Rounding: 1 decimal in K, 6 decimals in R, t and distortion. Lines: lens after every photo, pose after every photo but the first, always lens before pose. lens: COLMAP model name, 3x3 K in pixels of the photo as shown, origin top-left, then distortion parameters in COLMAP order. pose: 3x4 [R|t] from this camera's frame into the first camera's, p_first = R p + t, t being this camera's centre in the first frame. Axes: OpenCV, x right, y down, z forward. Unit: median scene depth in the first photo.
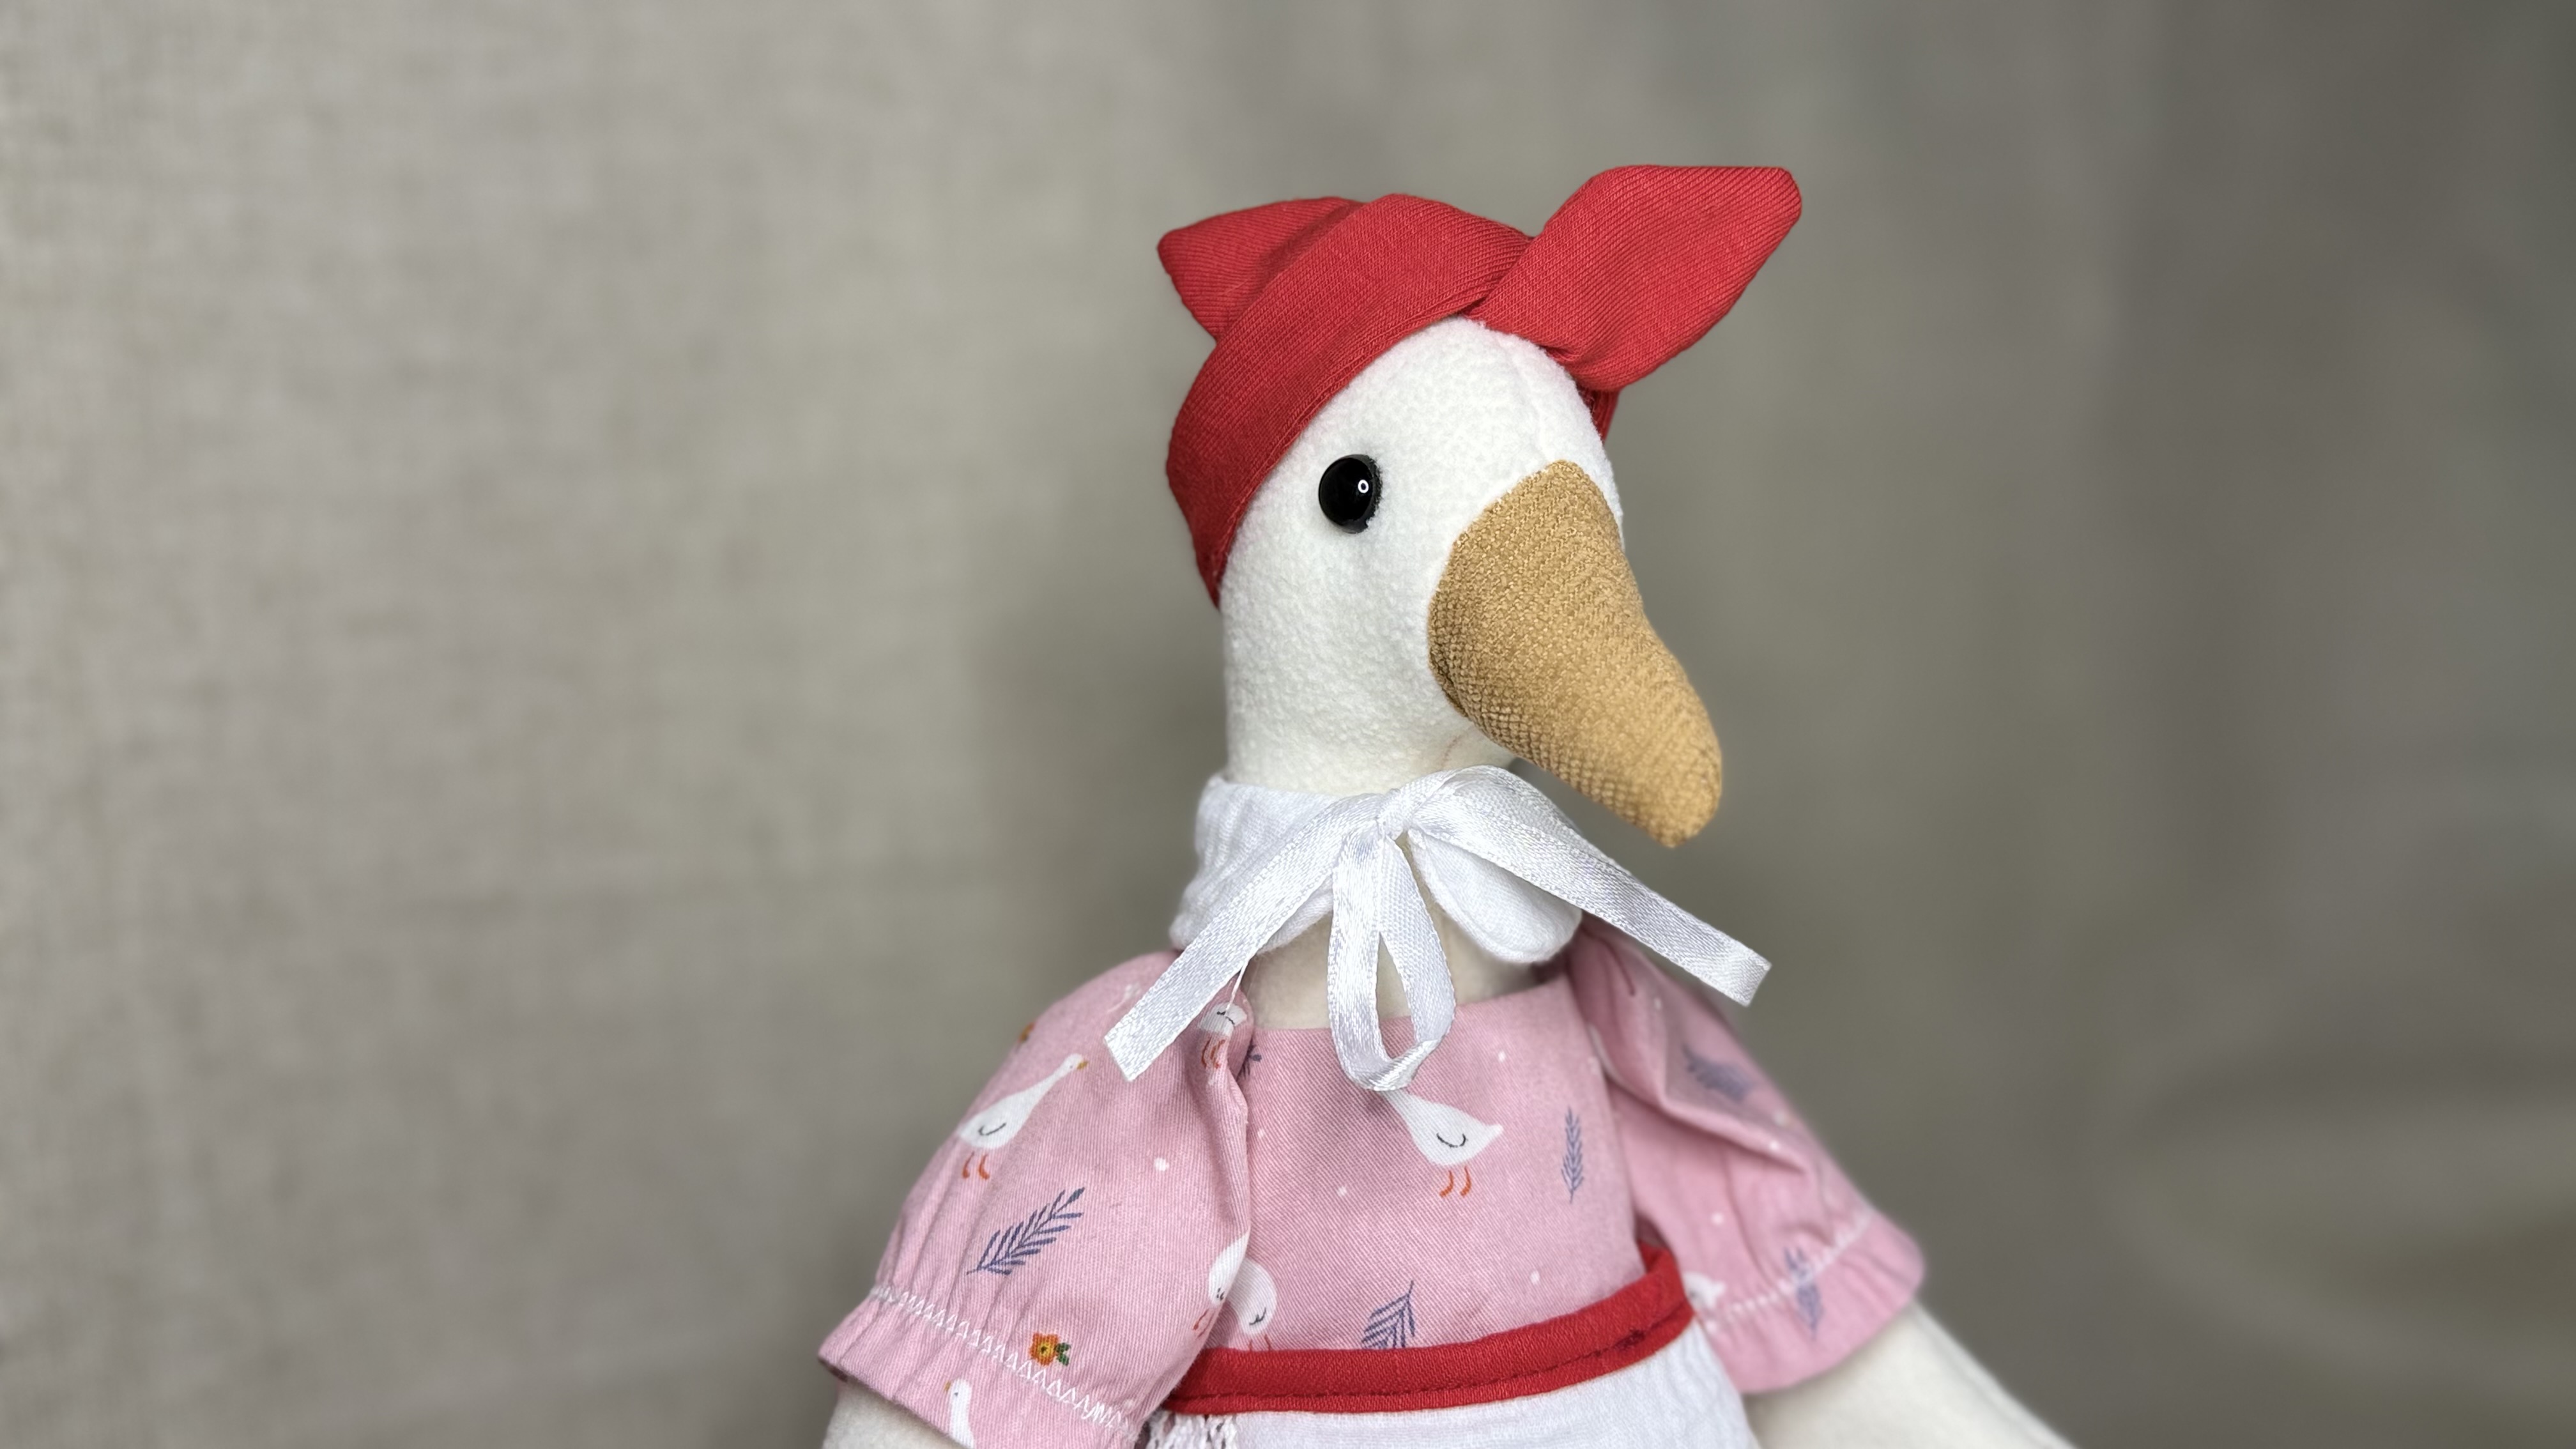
lens RADIAL K [[2314.7, 0, 1288.0], [0, 2314.7, 724.5], [0, 0, 1]] dist [0.204047, -0.507239]
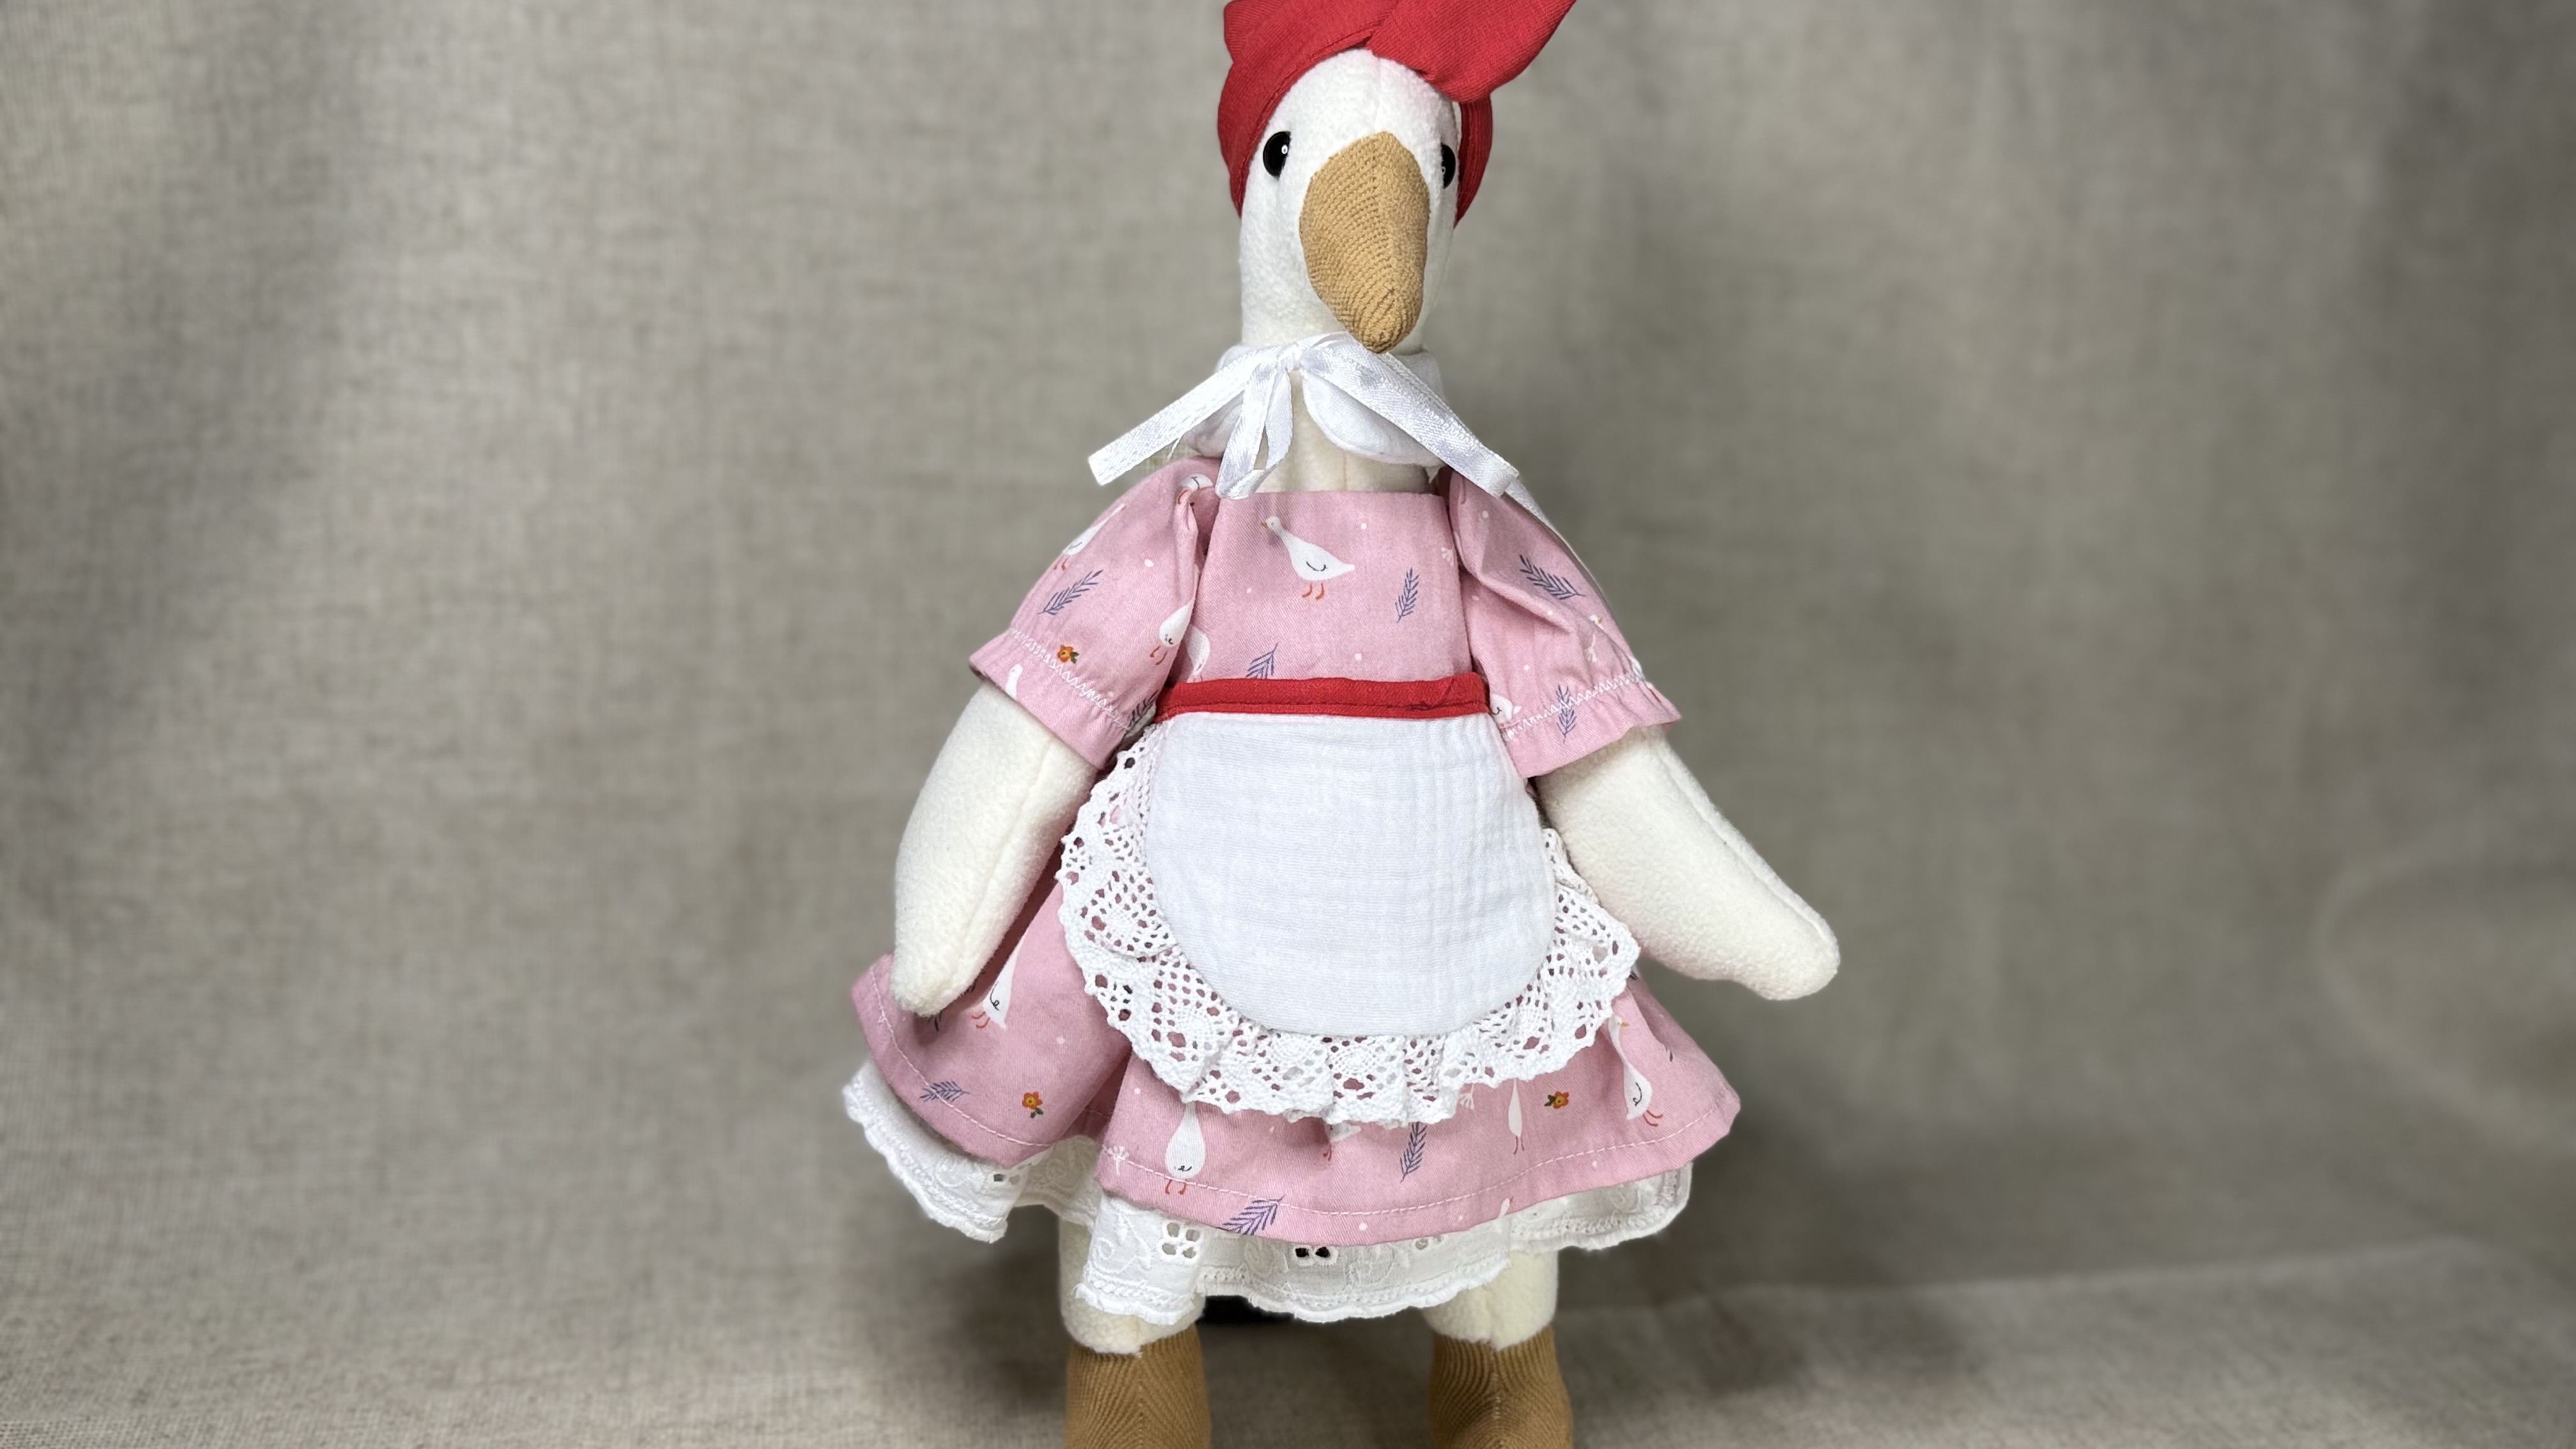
lens RADIAL K [[2350.3, 0, 1281.7], [0, 2350.3, 736.8], [0, 0, 1]] dist [0.155544, -0.352896]
pose [[0.931494, 0.114220, -0.345359, 0.627592], [-0.109419, 0.993433, 0.033436, 0.243584], [0.346910, 0.006643, 0.937875, -0.547561]]
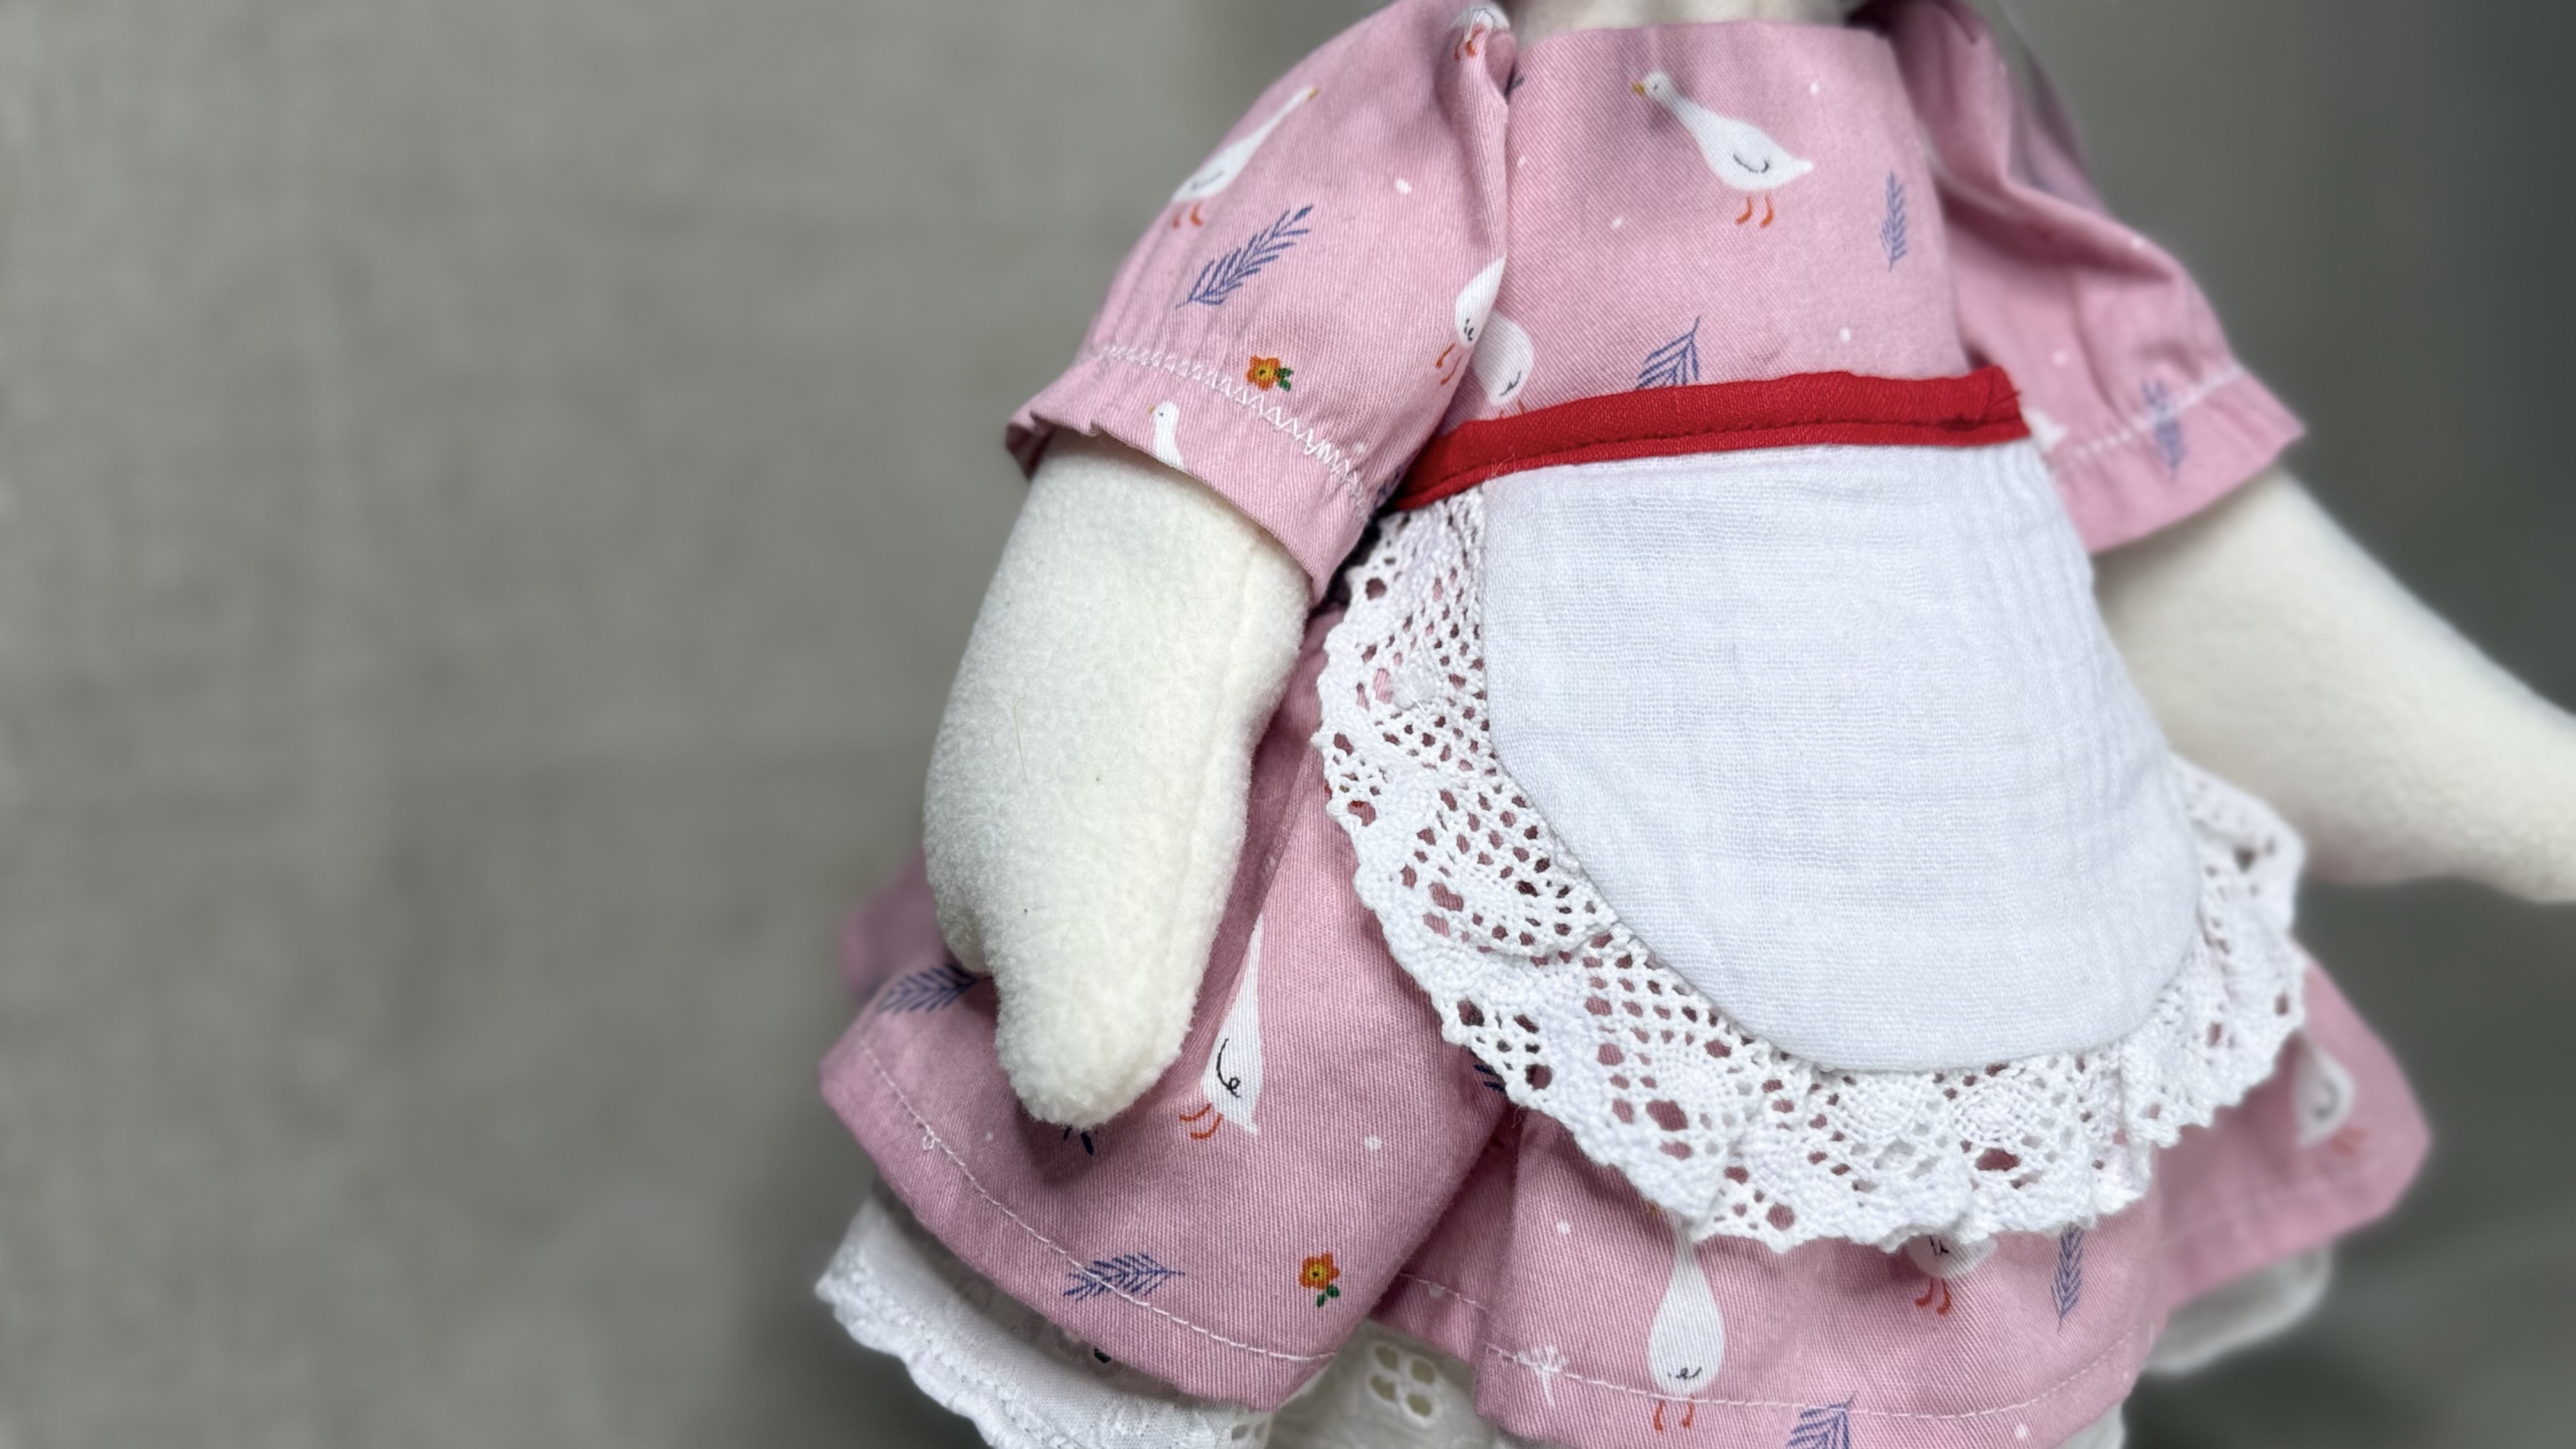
lens RADIAL K [[2350.3, 0, 1281.7], [0, 2350.3, 736.8], [0, 0, 1]] dist [0.155544, -0.352896]
pose [[0.995105, 0.029404, -0.094346, -0.010988], [-0.027041, 0.999290, 0.026226, 0.364952], [0.095050, -0.023546, 0.995194, 0.130044]]
